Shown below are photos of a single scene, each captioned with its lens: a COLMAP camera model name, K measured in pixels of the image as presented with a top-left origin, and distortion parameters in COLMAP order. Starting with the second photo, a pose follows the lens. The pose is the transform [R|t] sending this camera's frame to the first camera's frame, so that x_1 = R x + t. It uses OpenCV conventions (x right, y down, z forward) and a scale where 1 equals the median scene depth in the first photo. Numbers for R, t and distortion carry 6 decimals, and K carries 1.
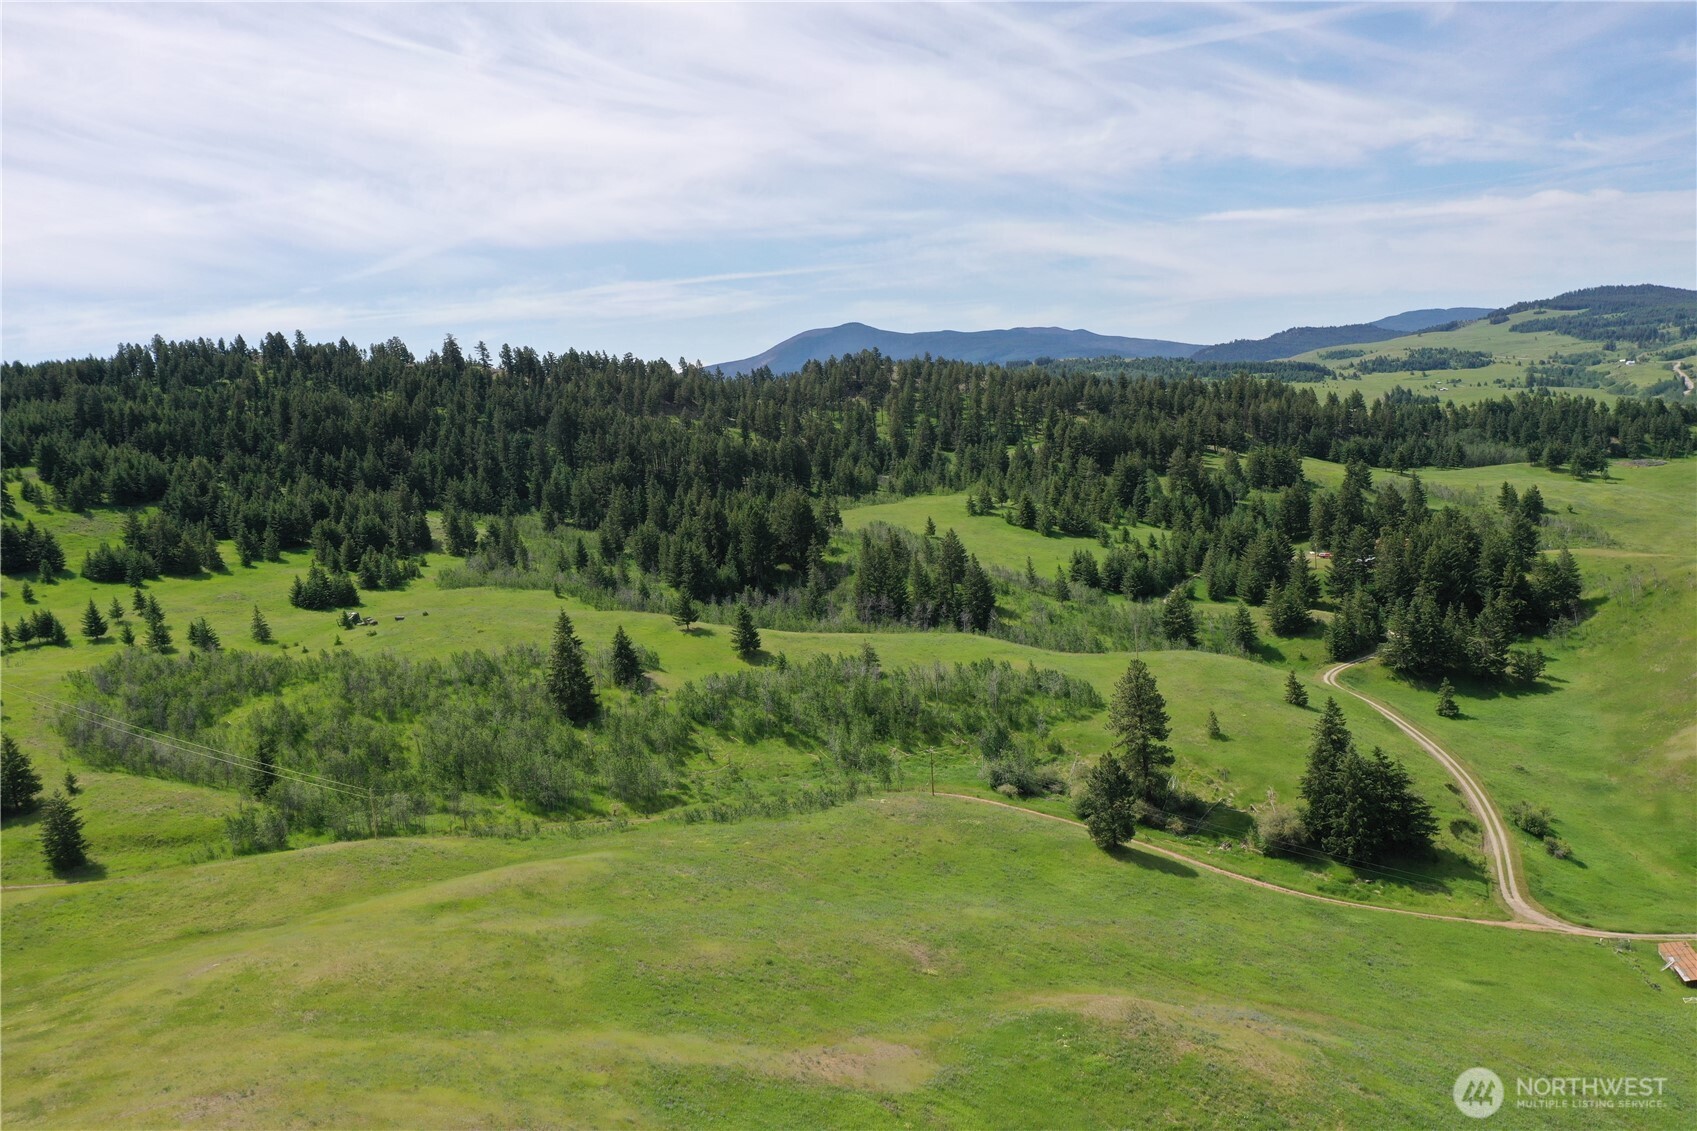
lens RADIAL K [[1348.9, 0, 835.1], [0, 1348.9, 551.8], [0, 0, 1]] dist [0.020348, -0.002022]
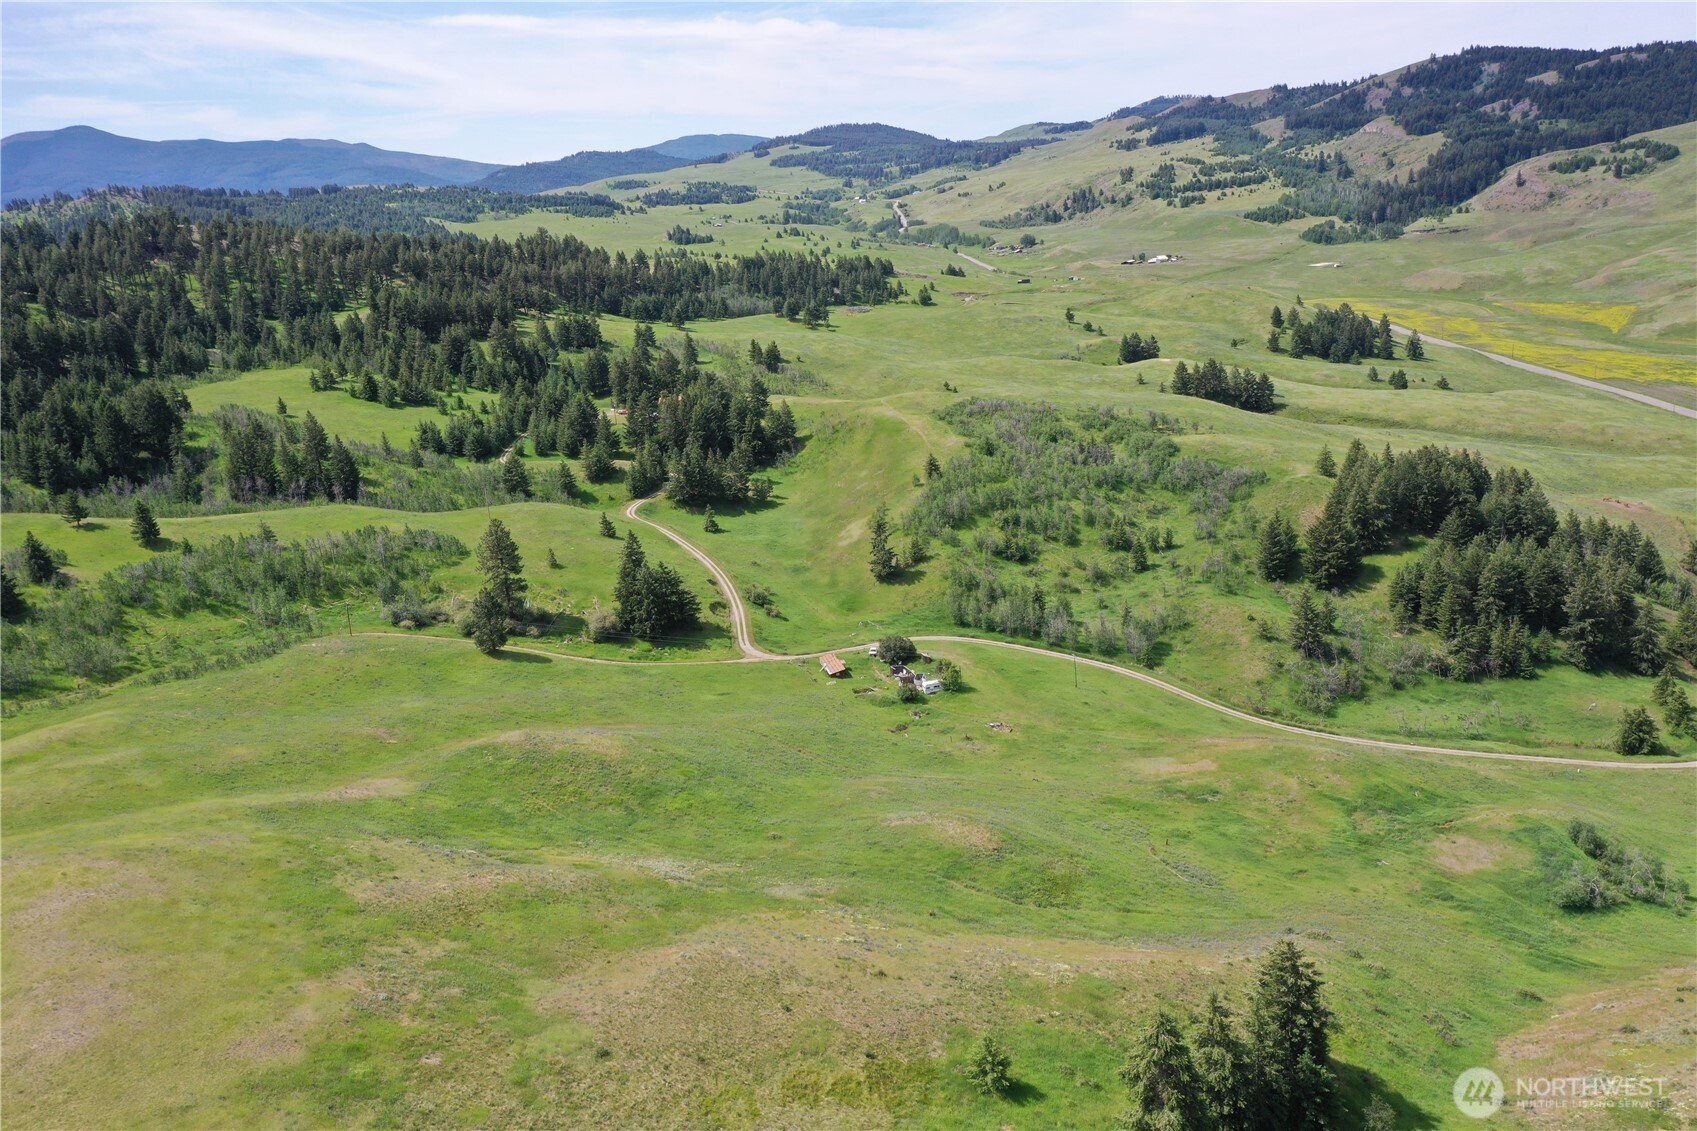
lens RADIAL K [[1348.9, 0, 838.4], [0, 1348.9, 562.6], [0, 0, 1]] dist [0.020348, -0.002022]
pose [[0.876245, -0.116125, 0.467664, -0.075679], [0.051770, 0.987597, 0.148230, -0.039245], [-0.479077, -0.105675, 0.871389, -0.237566]]
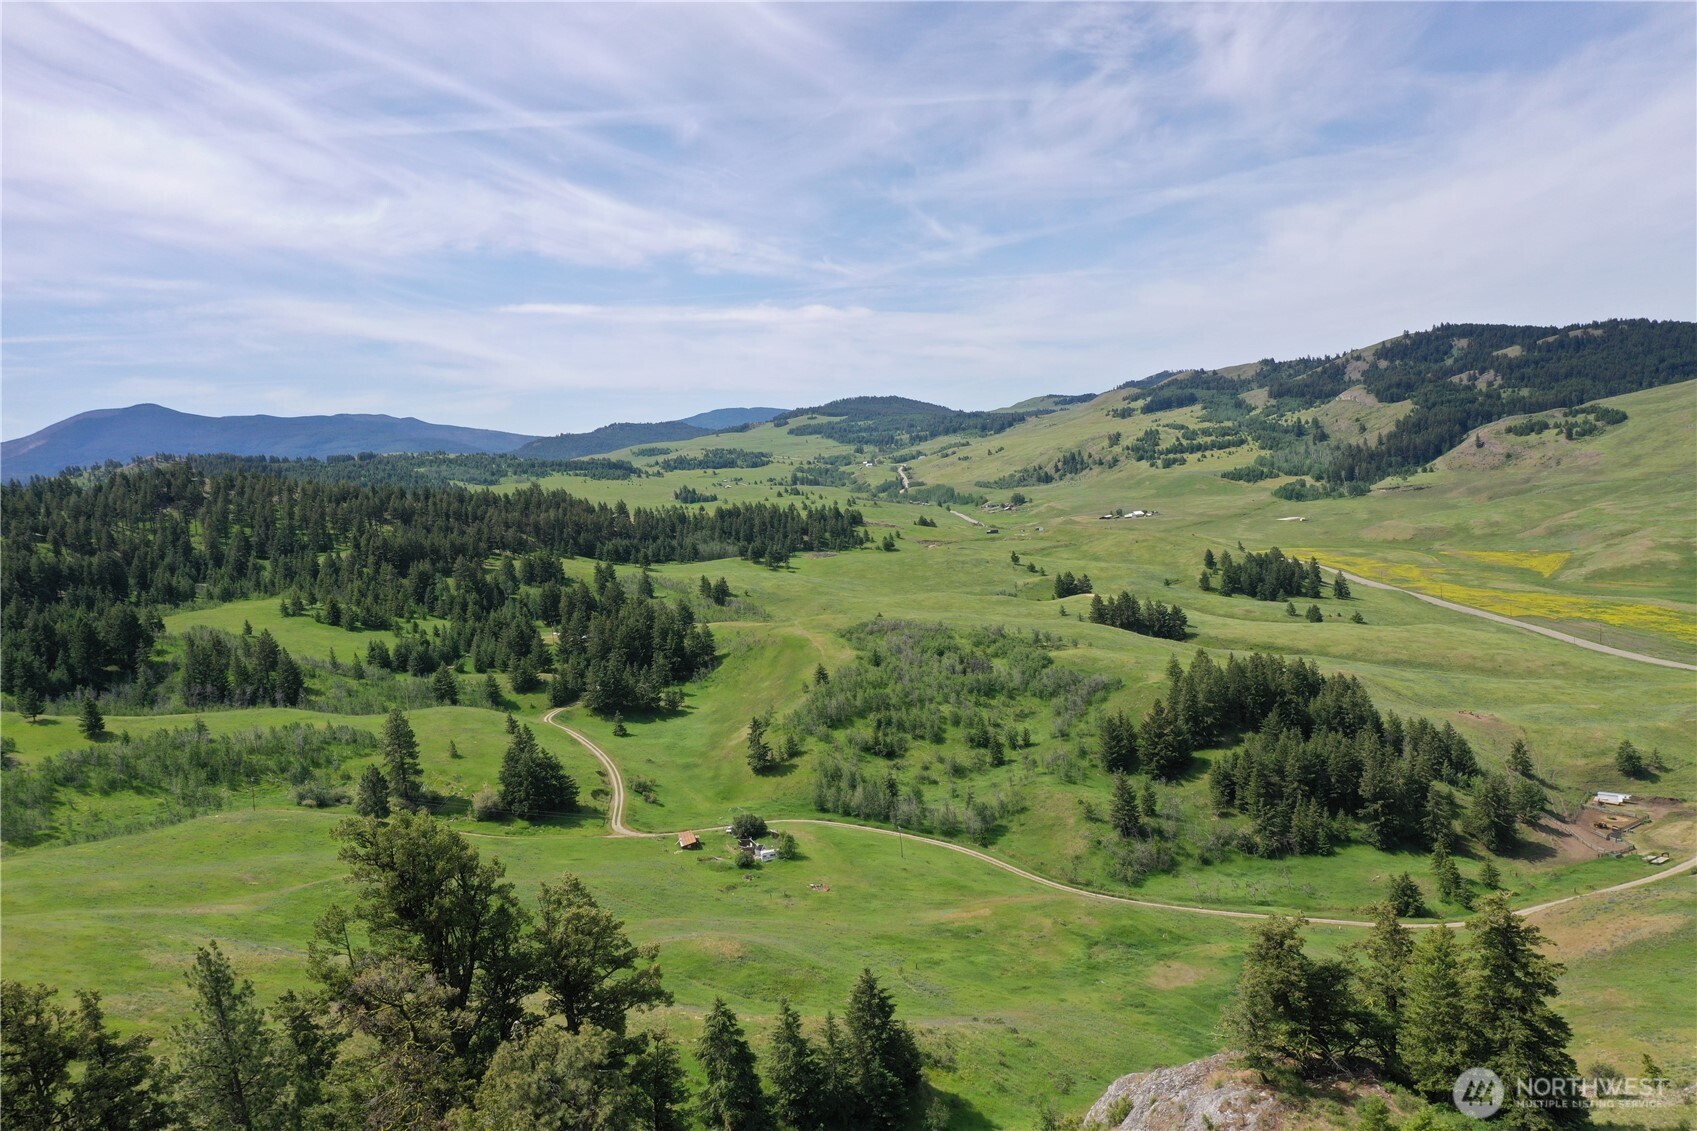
lens RADIAL K [[1348.9, 0, 835.2], [0, 1348.9, 554.6], [0, 0, 1]] dist [0.020348, -0.002022]
pose [[0.886445, -0.022857, 0.462270, -0.026633], [0.051959, 0.997381, -0.050320, 0.005395], [-0.459909, 0.068625, 0.885310, -0.389391]]
